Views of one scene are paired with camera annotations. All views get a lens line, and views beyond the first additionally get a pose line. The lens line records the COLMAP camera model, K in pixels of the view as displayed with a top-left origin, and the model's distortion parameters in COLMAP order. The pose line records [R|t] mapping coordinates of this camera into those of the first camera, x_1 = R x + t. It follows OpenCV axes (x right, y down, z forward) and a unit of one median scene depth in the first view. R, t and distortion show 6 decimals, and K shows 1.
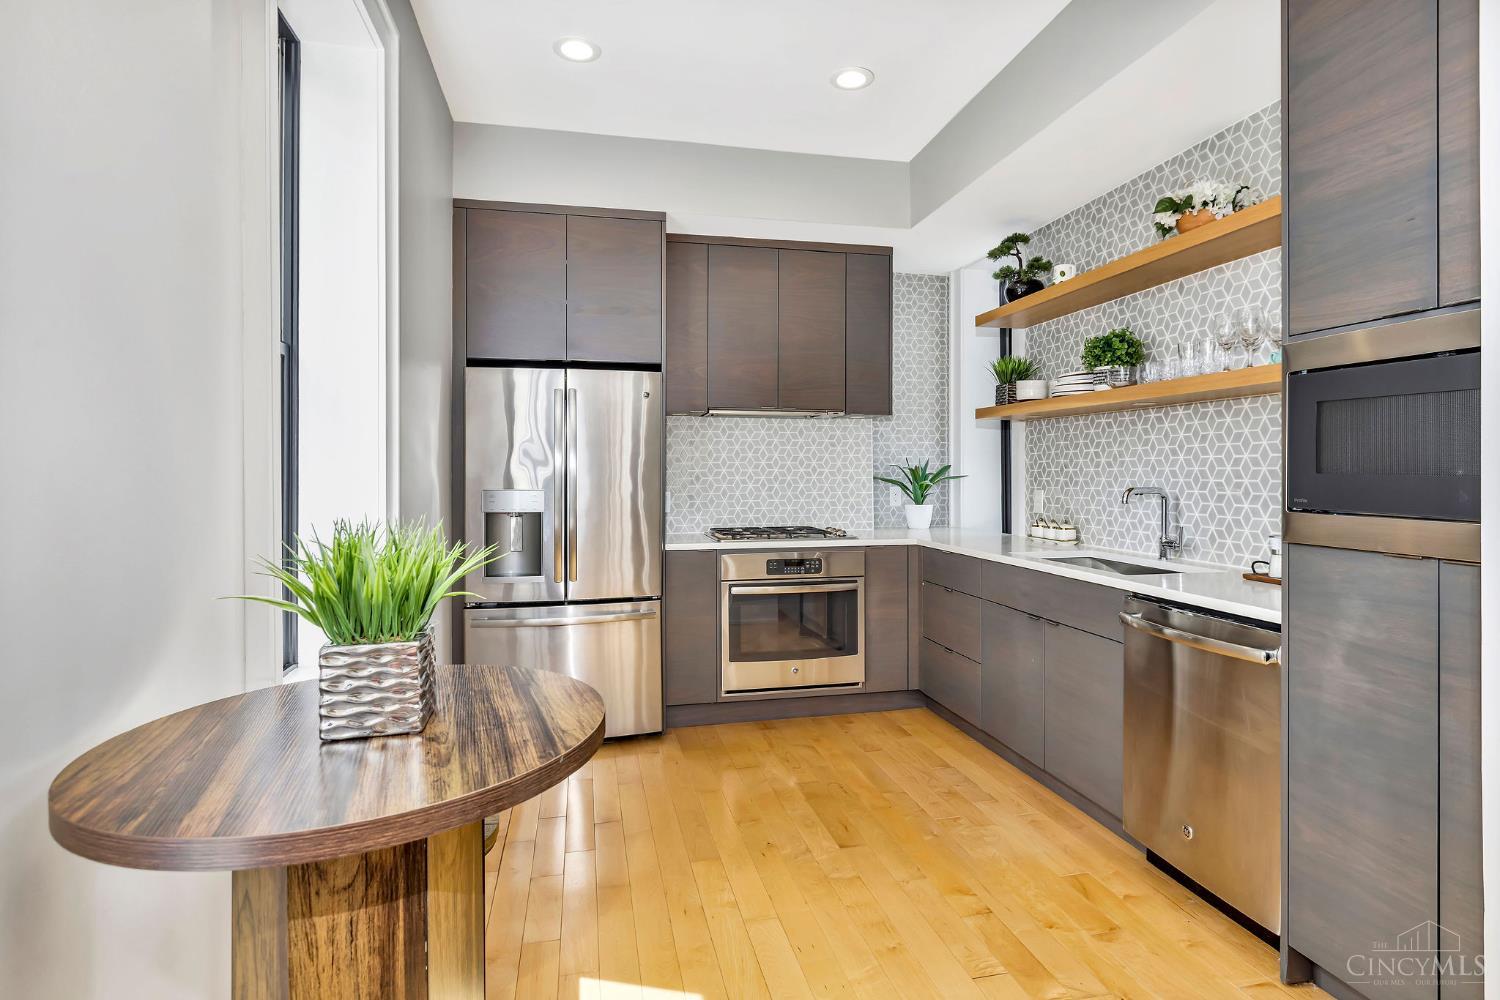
lens RADIAL K [[781.4, 0, 751.8], [0, 781.4, 474.0], [0, 0, 1]] dist [-0.000151, -0.000060]
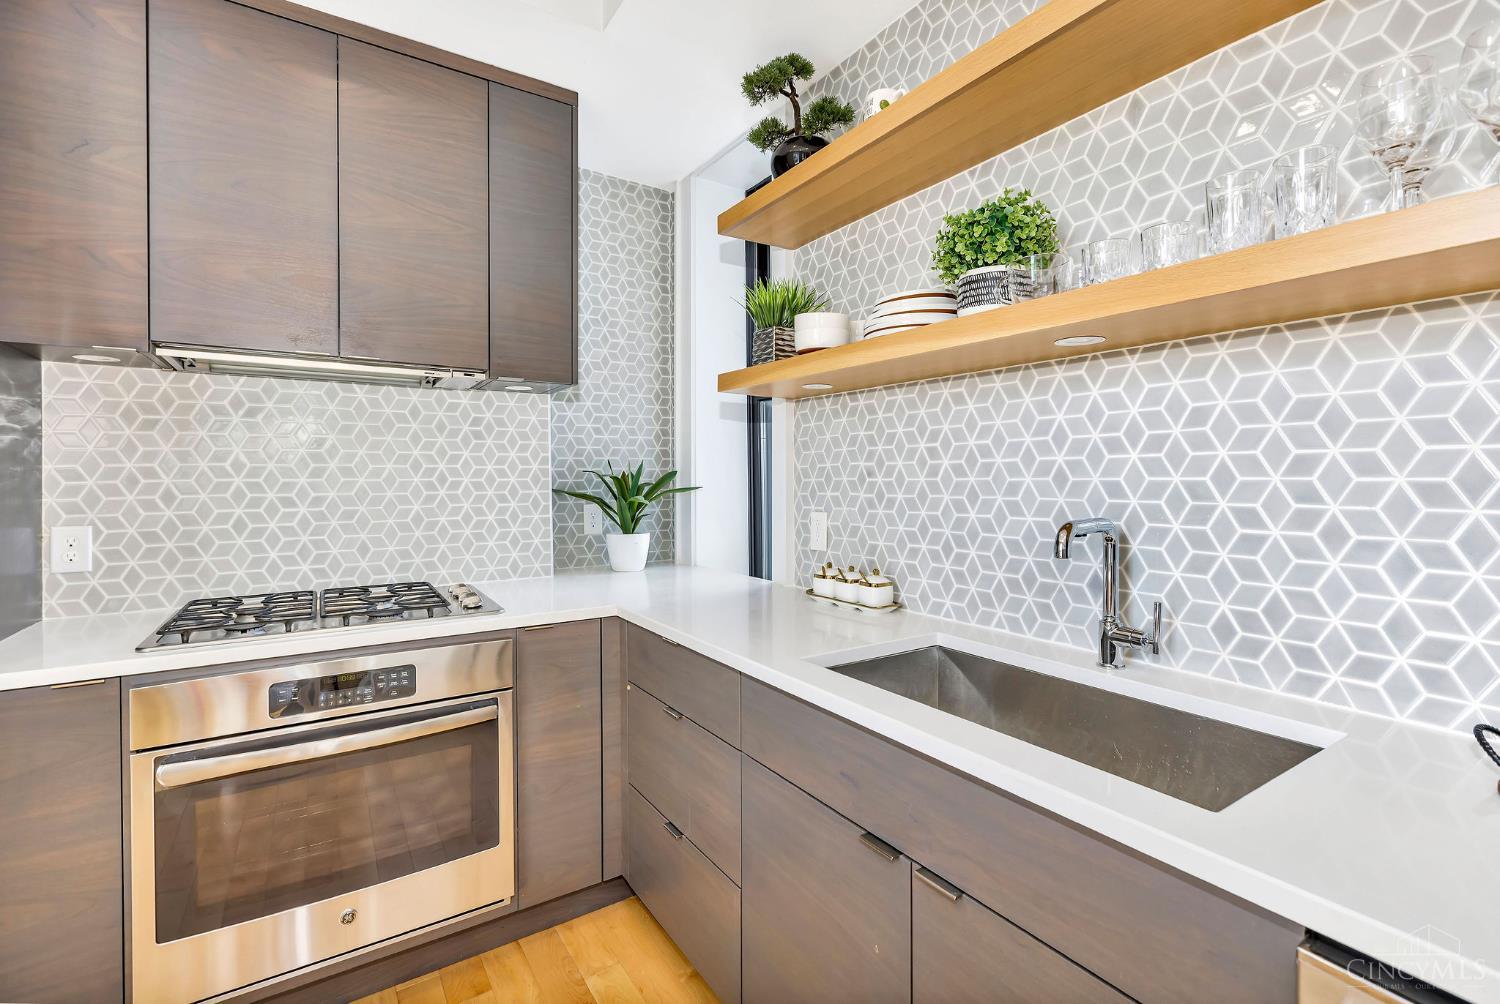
lens RADIAL K [[677.5, 0, 753.4], [0, 677.5, 480.1], [0, 0, 1]] dist [-0.001050, 0.000142]
pose [[0.934436, -0.002220, 0.356124, 0.139898], [0.001814, 0.999997, 0.001472, -0.005676], [-0.356126, -0.000730, 0.934437, 0.556096]]
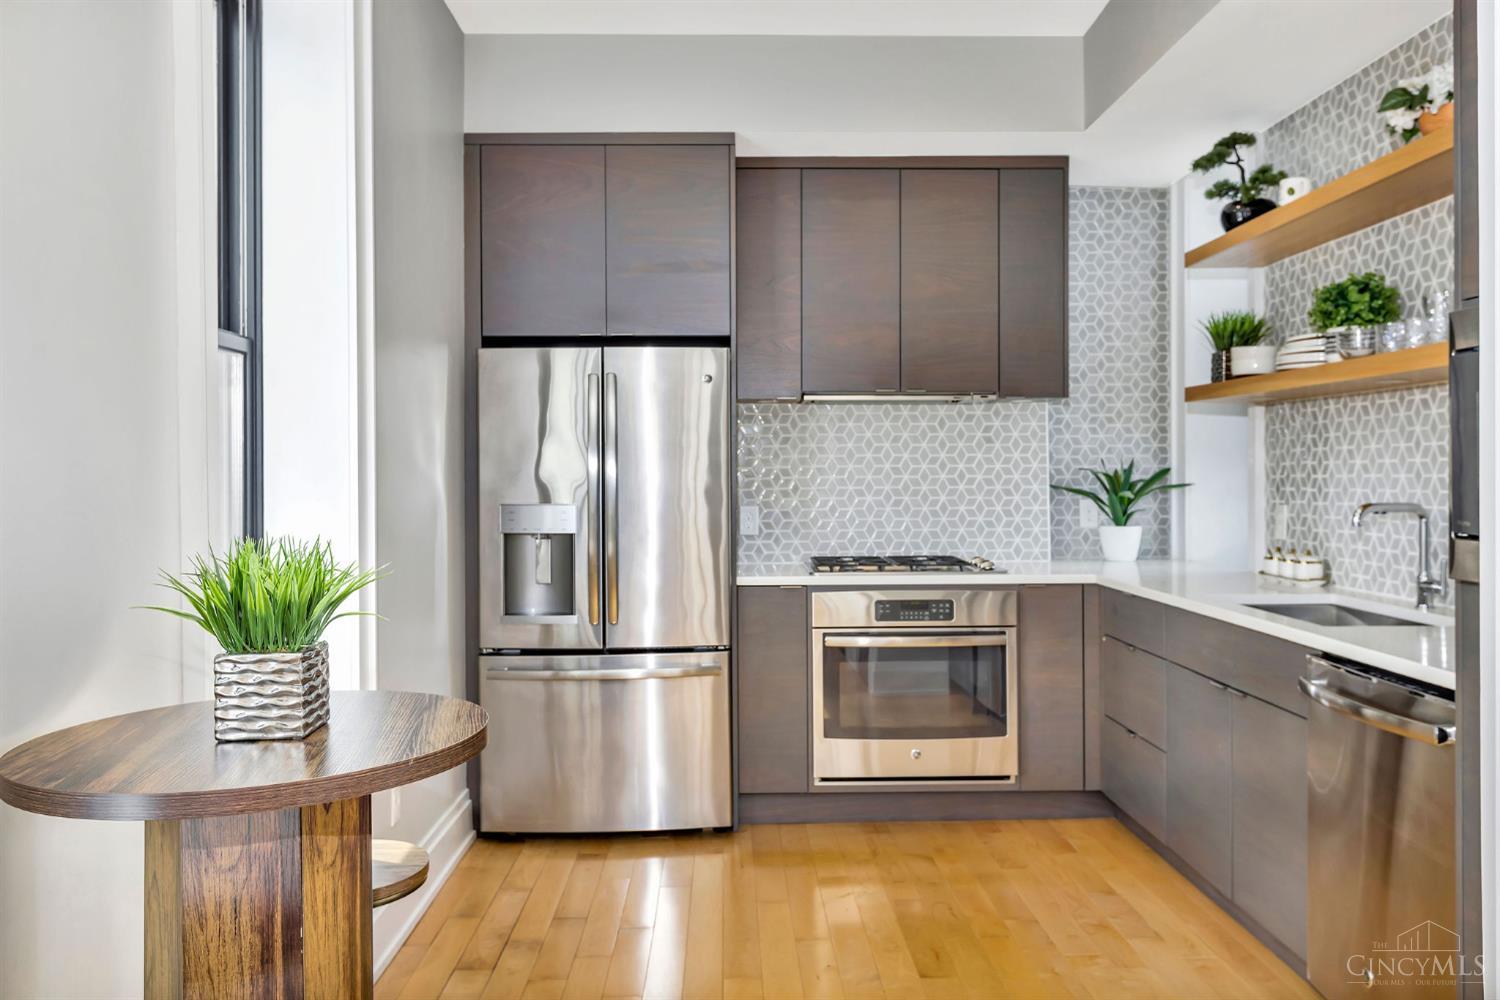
lens RADIAL K [[1197.3, 0, 747.1], [0, 1197.3, 481.8], [0, 0, 1]] dist [0.008902, -0.003615]
pose [[0.980818, -0.002175, -0.194913, 0.121704], [0.002990, 0.999988, 0.003890, -0.005771], [0.194902, -0.004398, 0.980813, -0.120245]]
